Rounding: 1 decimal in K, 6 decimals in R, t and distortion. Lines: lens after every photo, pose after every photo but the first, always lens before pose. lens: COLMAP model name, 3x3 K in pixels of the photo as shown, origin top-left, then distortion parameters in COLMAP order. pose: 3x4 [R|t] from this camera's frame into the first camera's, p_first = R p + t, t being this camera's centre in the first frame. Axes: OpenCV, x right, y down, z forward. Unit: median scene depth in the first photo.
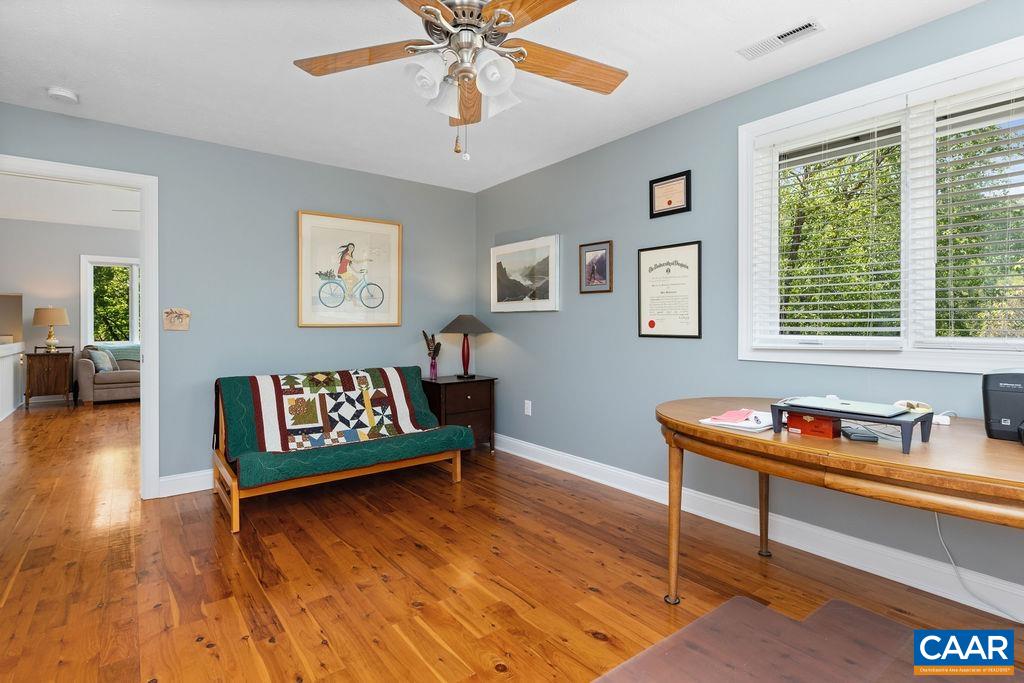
lens RADIAL K [[513.3, 0, 518.4], [0, 513.3, 321.8], [0, 0, 1]] dist [0.002883, 0.000397]
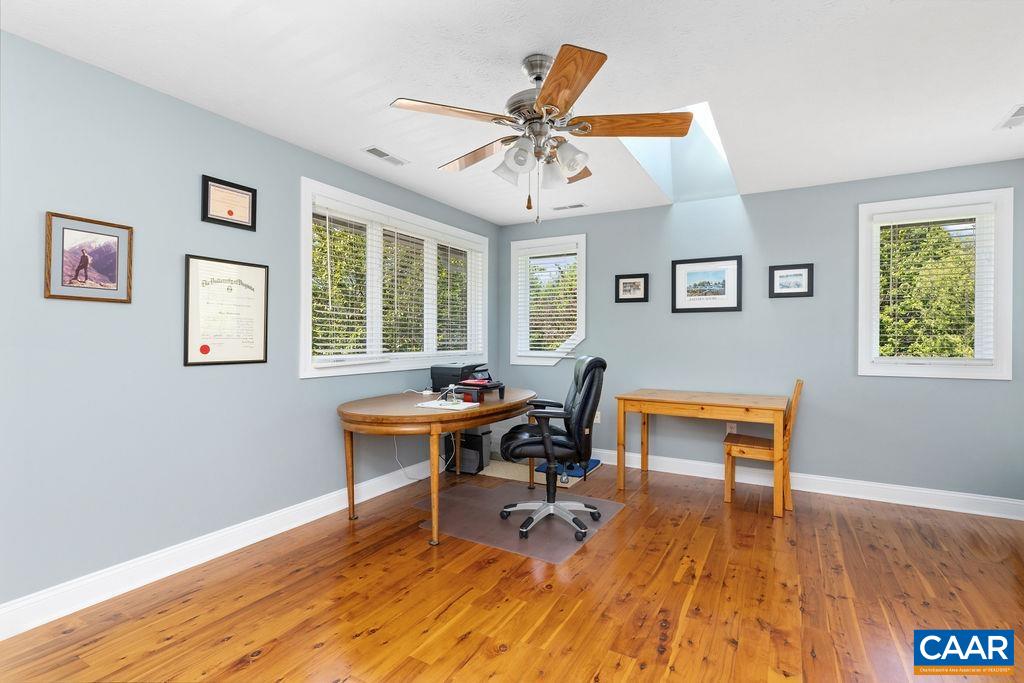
lens RADIAL K [[487.9, 0, 512.0], [0, 487.9, 341.5], [0, 0, 1]] dist [-0.000248, -0.000046]
pose [[-0.387224, -0.000623, 0.921985, -0.861996], [0.001736, 0.999998, 0.001405, -0.011116], [-0.921984, 0.002145, -0.387222, 1.115460]]
